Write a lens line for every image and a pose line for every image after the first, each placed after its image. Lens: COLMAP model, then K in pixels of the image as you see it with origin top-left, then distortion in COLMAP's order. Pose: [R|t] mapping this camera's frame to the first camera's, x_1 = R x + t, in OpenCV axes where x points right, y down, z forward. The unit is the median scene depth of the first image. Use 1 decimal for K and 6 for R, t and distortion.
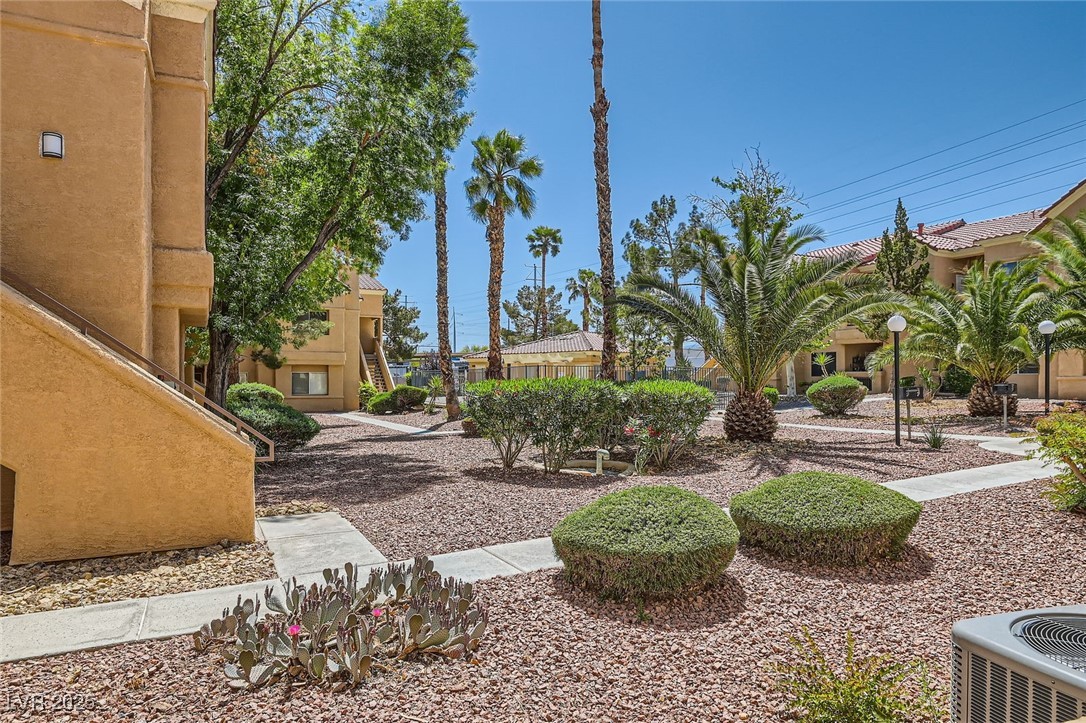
lens RADIAL K [[672.7, 0, 533.8], [0, 672.7, 386.2], [0, 0, 1]] dist [0.002651, -0.000580]
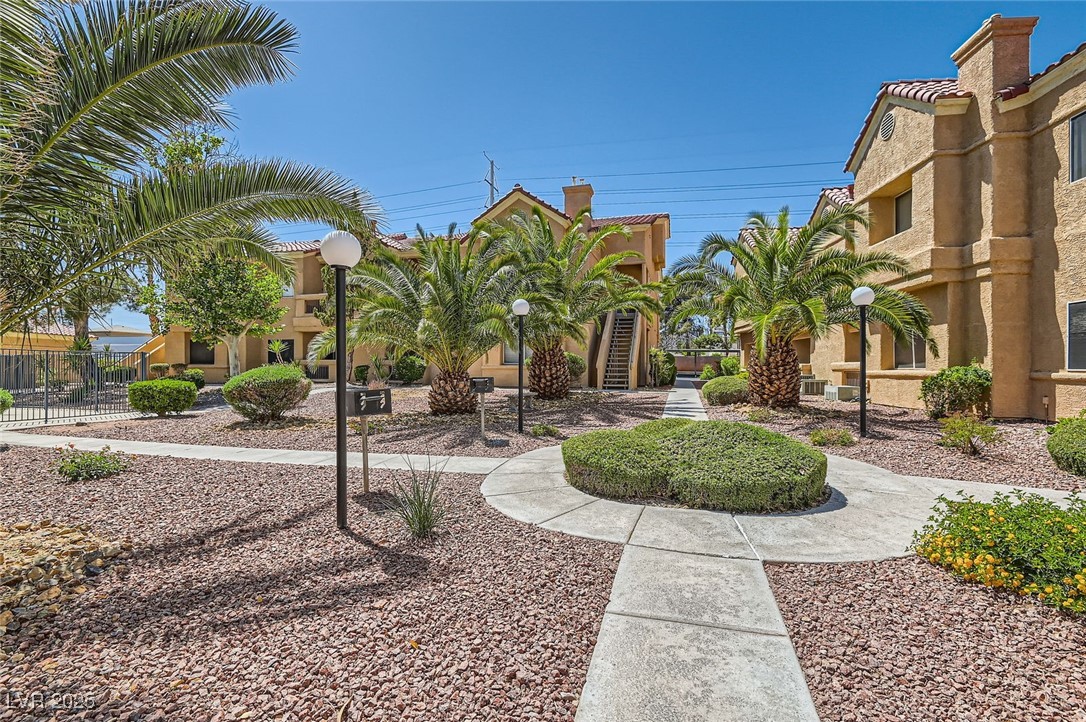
lens RADIAL K [[500.7, 0, 540.0], [0, 500.7, 368.4], [0, 0, 1]] dist [0.008725, -0.003910]
pose [[0.662928, 0.000158, 0.748684, 0.141897], [0.004283, 0.999983, -0.004004, -0.004875], [-0.748671, 0.005861, 0.662915, 0.253657]]
